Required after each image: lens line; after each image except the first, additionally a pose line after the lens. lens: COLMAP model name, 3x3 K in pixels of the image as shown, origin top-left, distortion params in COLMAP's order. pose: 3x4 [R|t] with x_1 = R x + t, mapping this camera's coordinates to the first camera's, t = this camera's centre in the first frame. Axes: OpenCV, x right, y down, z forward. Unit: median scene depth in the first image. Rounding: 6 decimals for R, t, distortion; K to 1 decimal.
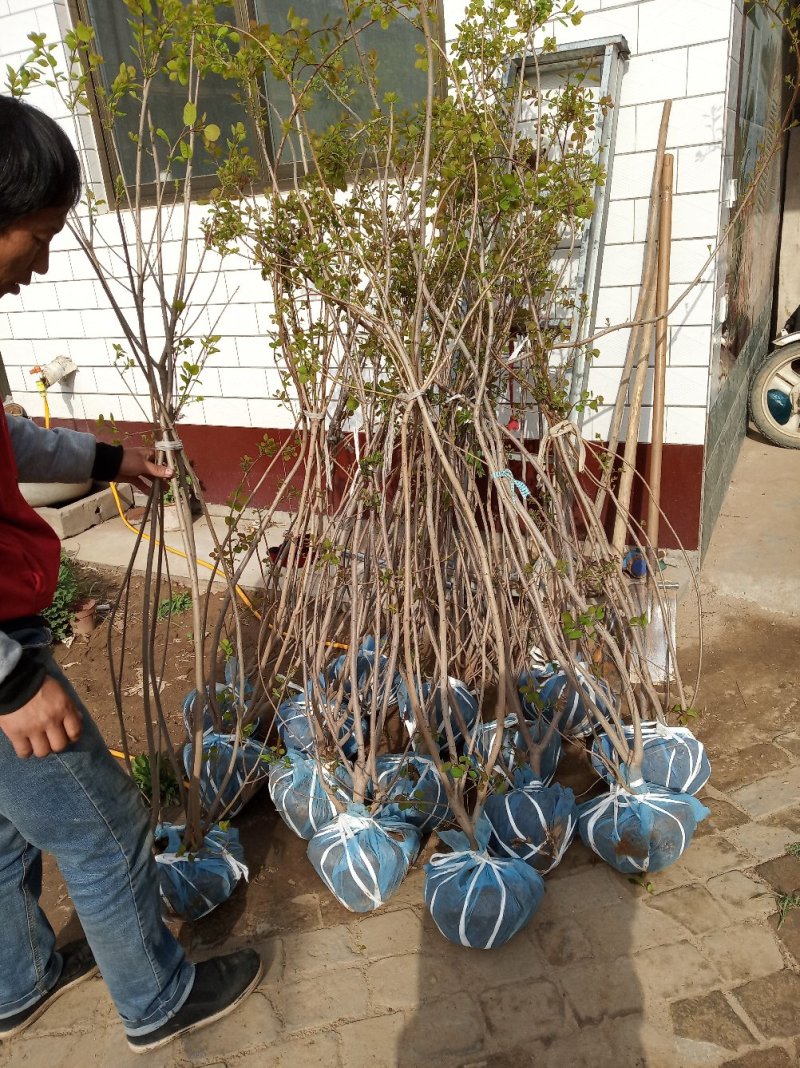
lens RADIAL K [[814.8, 0, 400.0], [0, 814.8, 534.0], [0, 0, 1]] dist [0.037464, -0.092792]
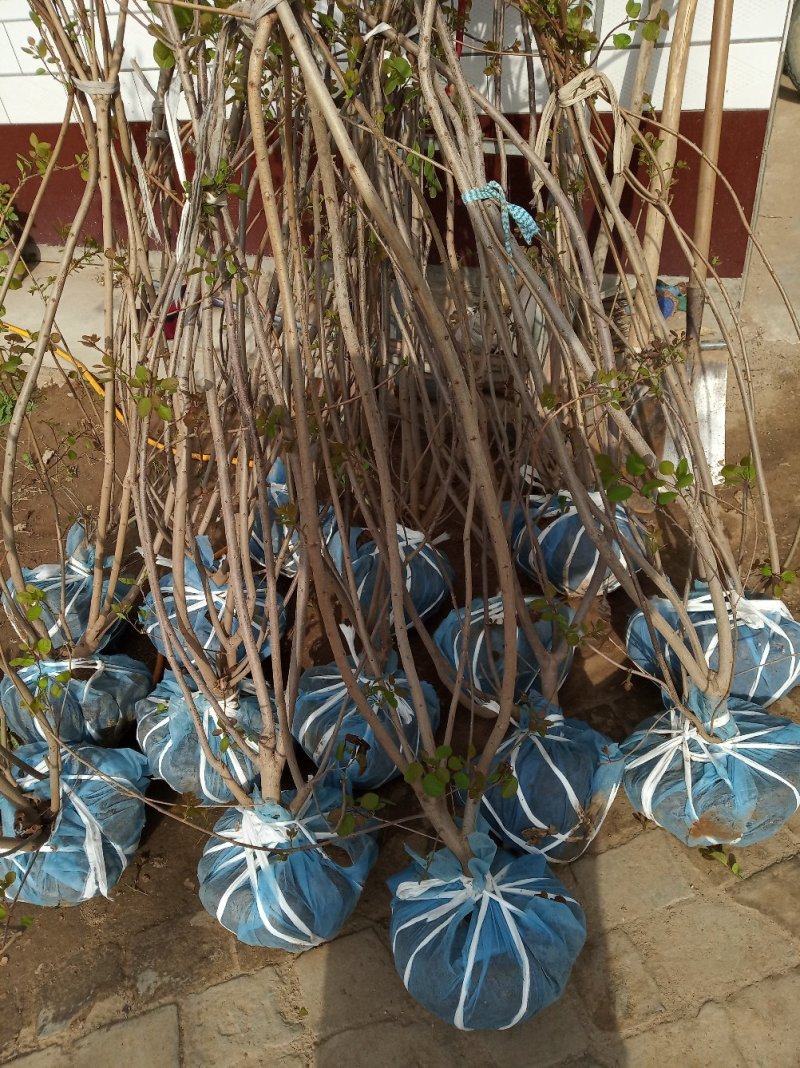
lens RADIAL K [[819.4, 0, 404.9], [0, 819.4, 533.7], [0, 0, 1]] dist [-0.002431, -0.004205]
pose [[0.993965, -0.093724, 0.057011, 0.028885], [0.068647, 0.936764, 0.343162, -0.052533], [-0.085568, -0.337177, 0.937545, 0.454779]]
